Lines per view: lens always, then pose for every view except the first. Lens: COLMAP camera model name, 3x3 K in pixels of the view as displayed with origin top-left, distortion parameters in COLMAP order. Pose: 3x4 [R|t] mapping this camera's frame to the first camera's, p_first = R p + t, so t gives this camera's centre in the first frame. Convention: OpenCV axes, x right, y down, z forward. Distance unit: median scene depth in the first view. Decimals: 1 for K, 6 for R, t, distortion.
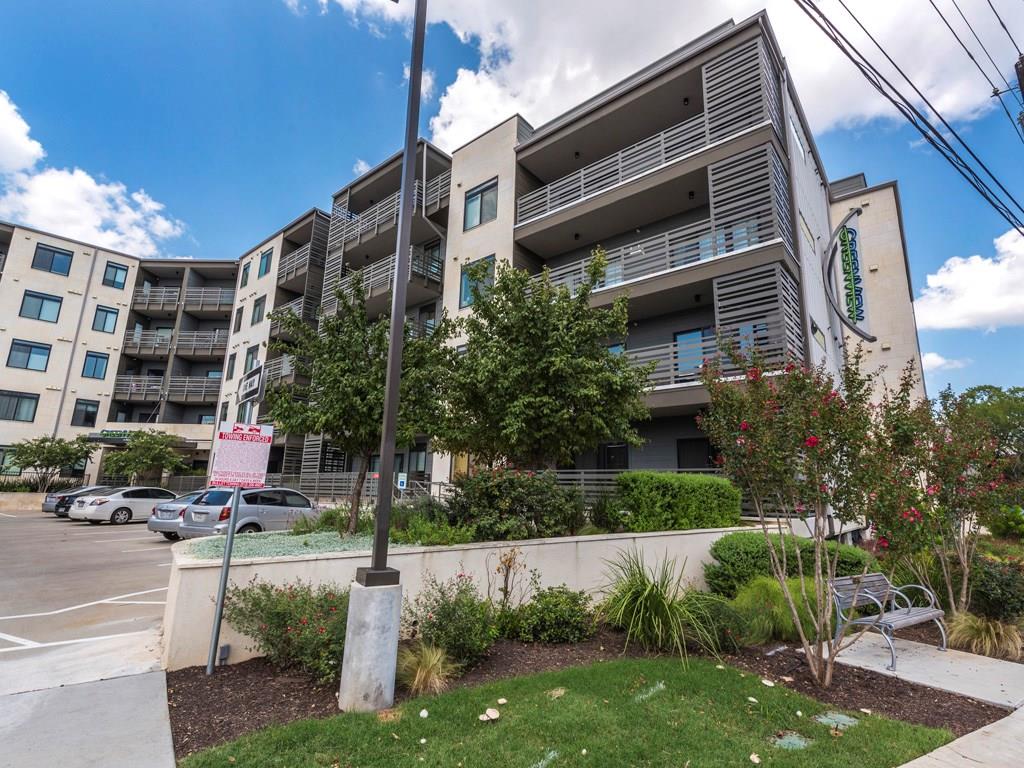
lens RADIAL K [[498.7, 0, 516.7], [0, 498.7, 380.2], [0, 0, 1]] dist [-0.001238, 0.000038]
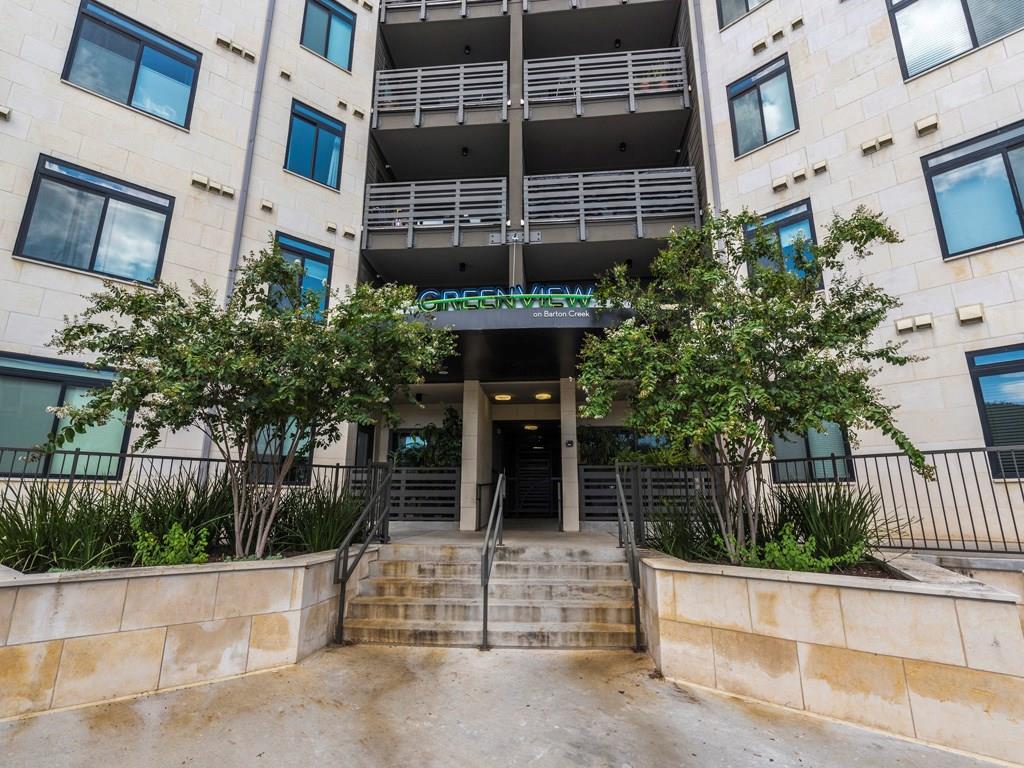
lens RADIAL K [[498.7, 0, 516.7], [0, 498.7, 380.2], [0, 0, 1]] dist [-0.001238, 0.000038]
pose [[0.998841, -0.029280, -0.038211, -0.727467], [0.028283, 0.999252, -0.026381, 0.144025], [0.038955, 0.025270, 0.998921, 0.699965]]
